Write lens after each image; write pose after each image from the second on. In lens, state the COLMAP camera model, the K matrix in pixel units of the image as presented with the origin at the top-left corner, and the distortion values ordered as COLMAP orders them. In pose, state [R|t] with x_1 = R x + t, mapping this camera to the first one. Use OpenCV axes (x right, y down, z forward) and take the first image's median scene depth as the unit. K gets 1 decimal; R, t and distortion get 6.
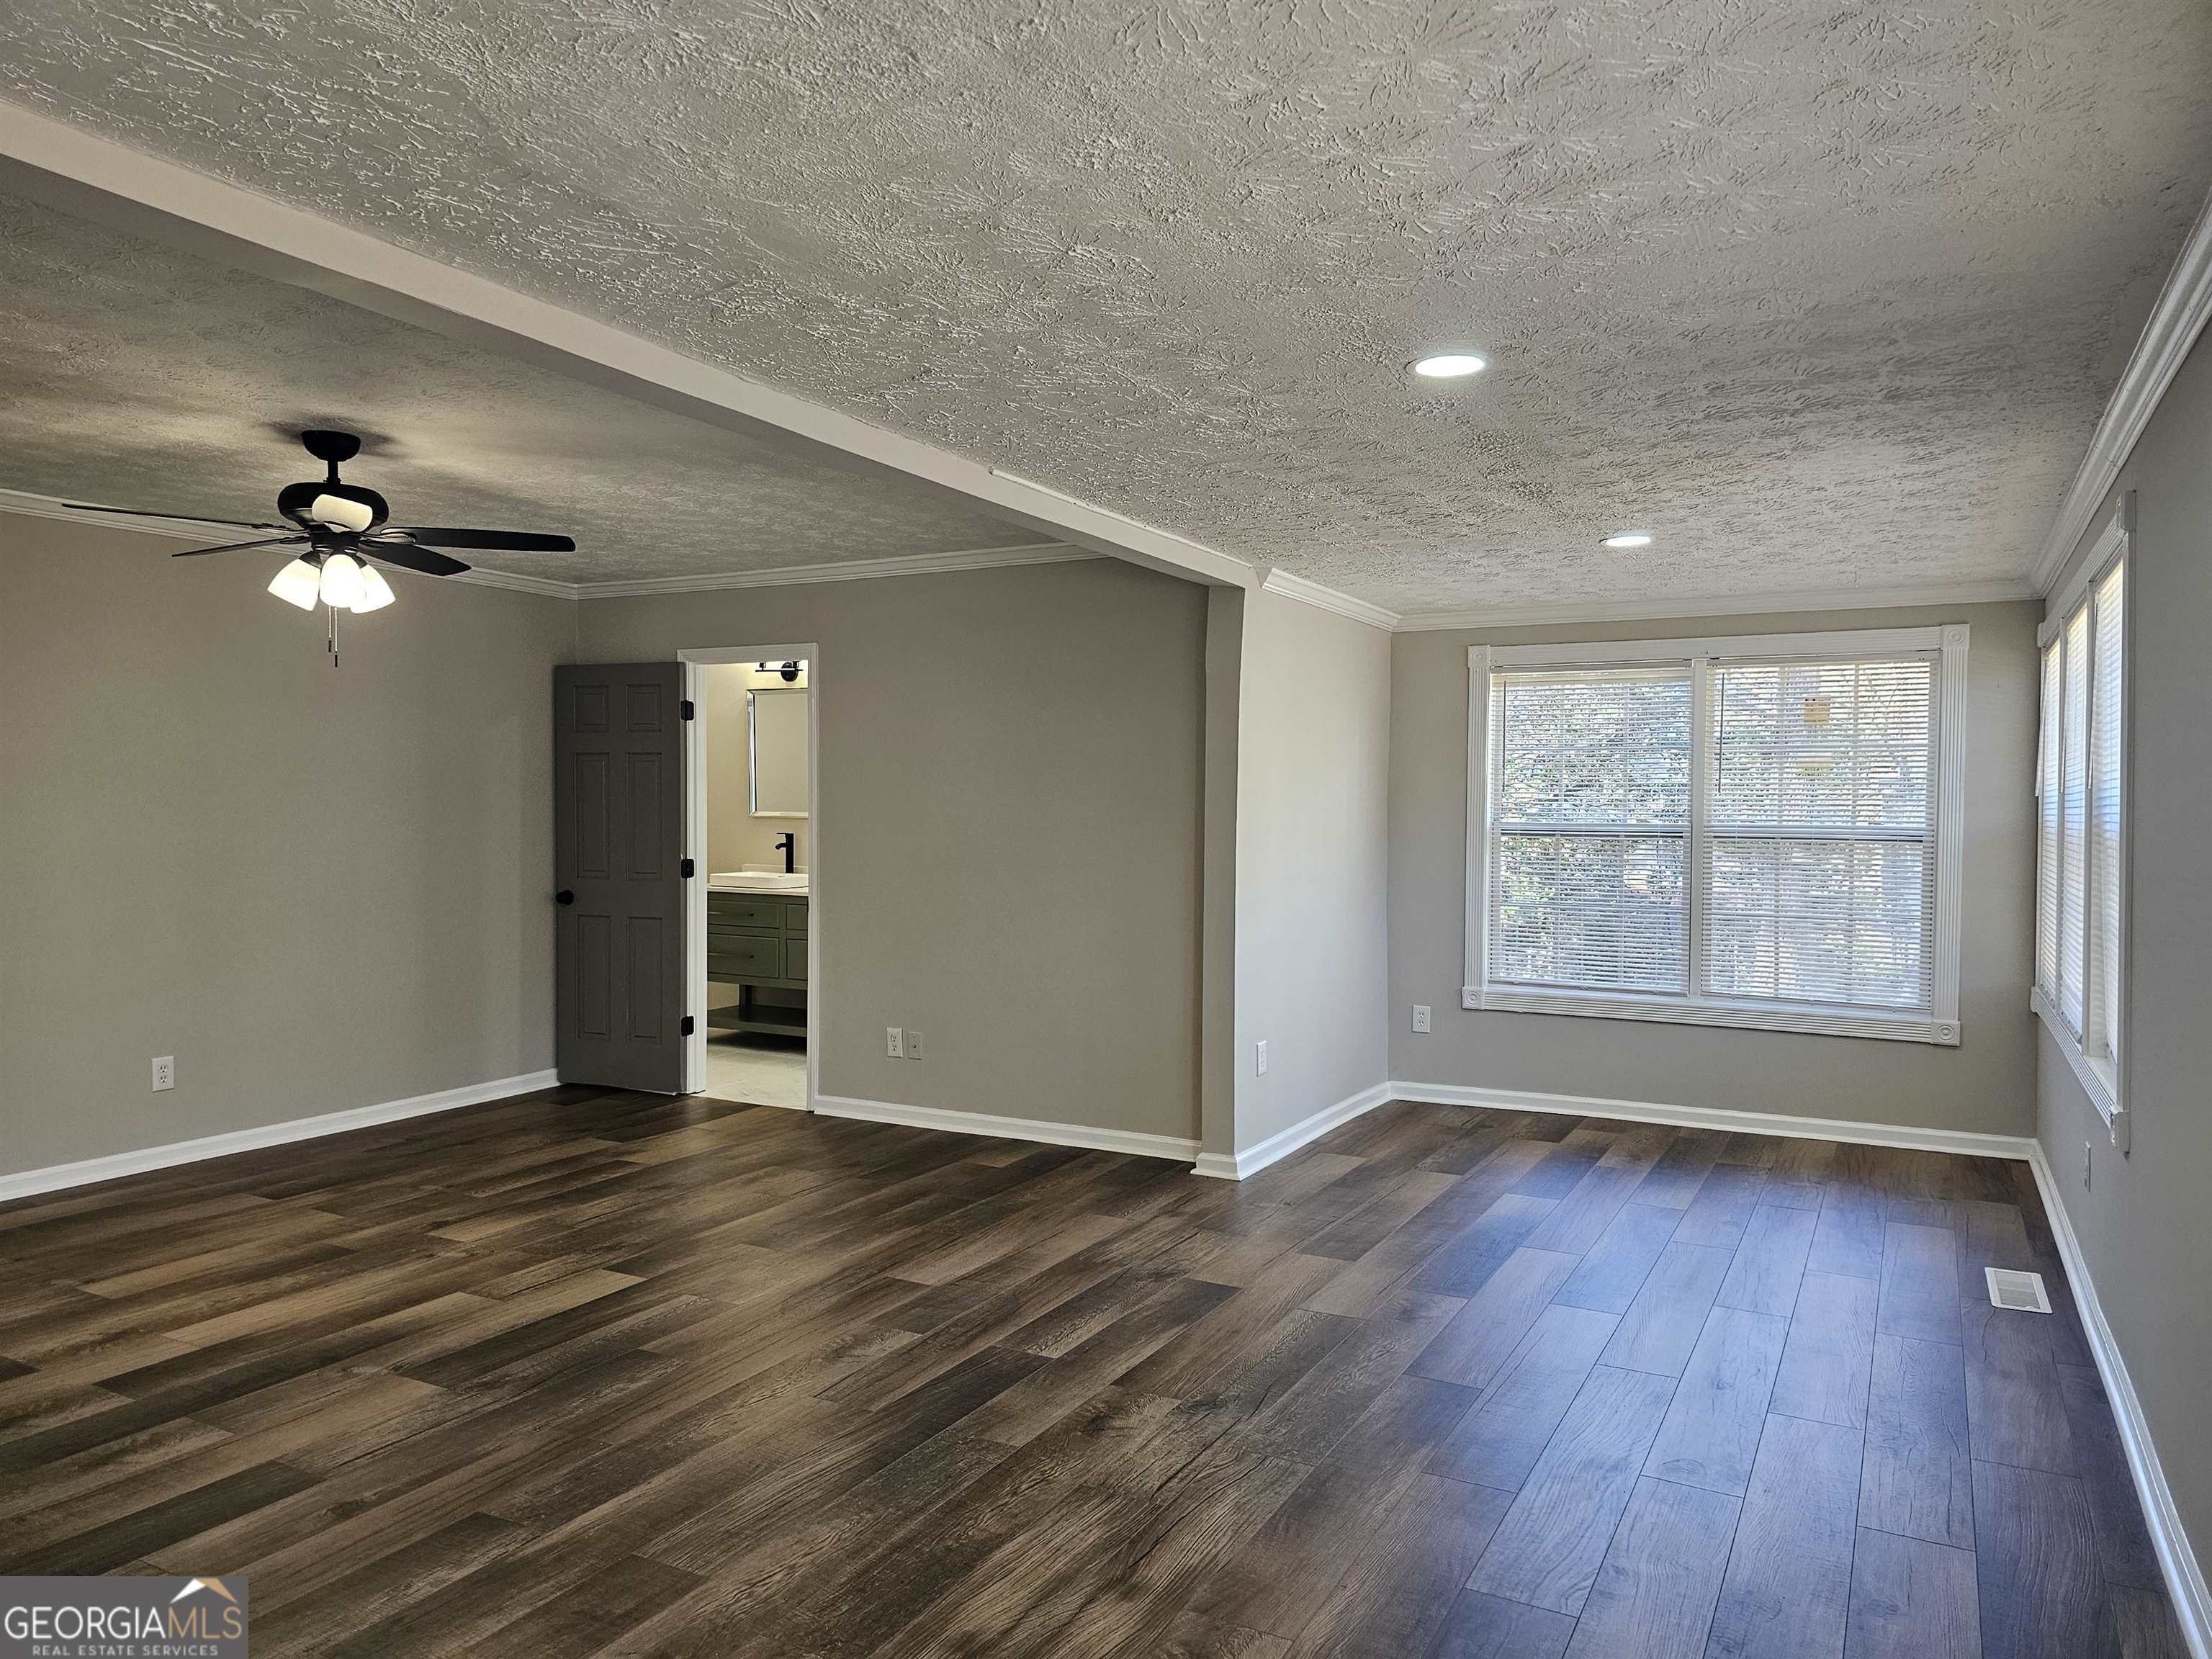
lens RADIAL K [[1477.7, 0, 1112.4], [0, 1477.7, 823.6], [0, 0, 1]] dist [0.001595, 0.000124]
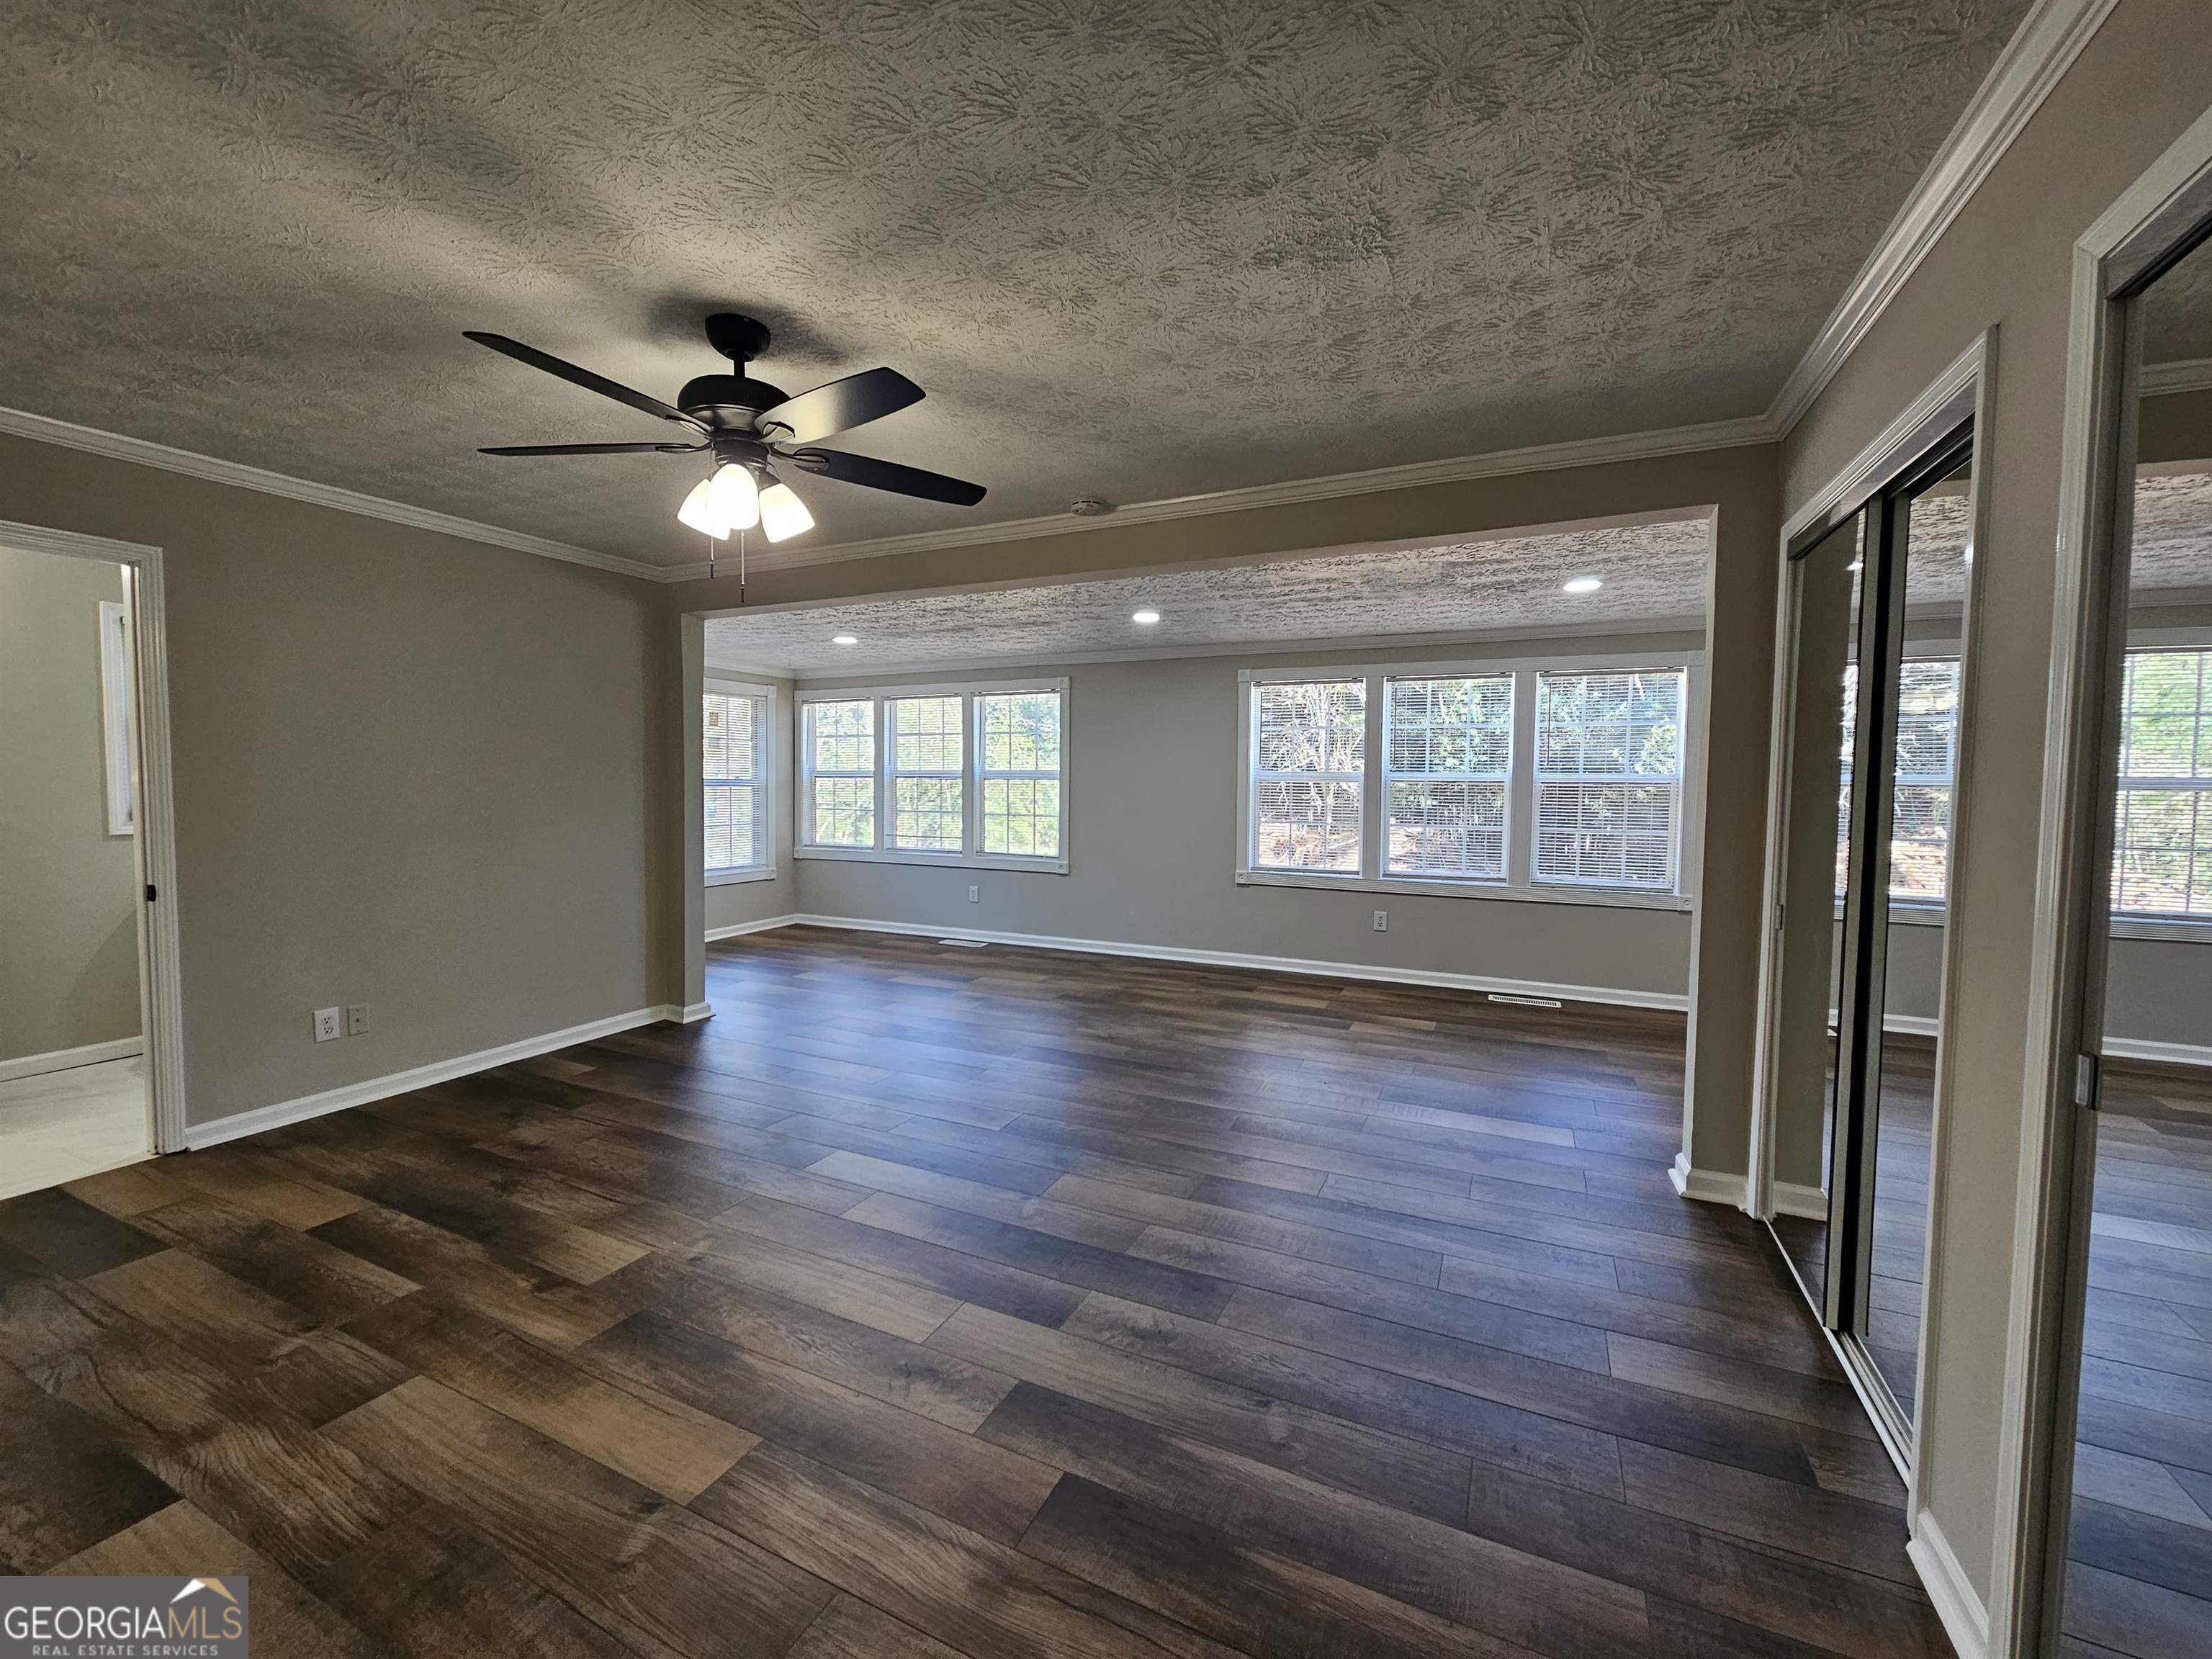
lens RADIAL K [[900.0, 0, 1091.8], [0, 900.0, 822.9], [0, 0, 1]] dist [-0.001236, -0.000146]
pose [[-0.033073, -0.054825, 0.997948, -1.054607], [0.012179, 0.998398, 0.055253, 0.000231], [-0.999379, 0.013982, -0.032353, 0.814836]]
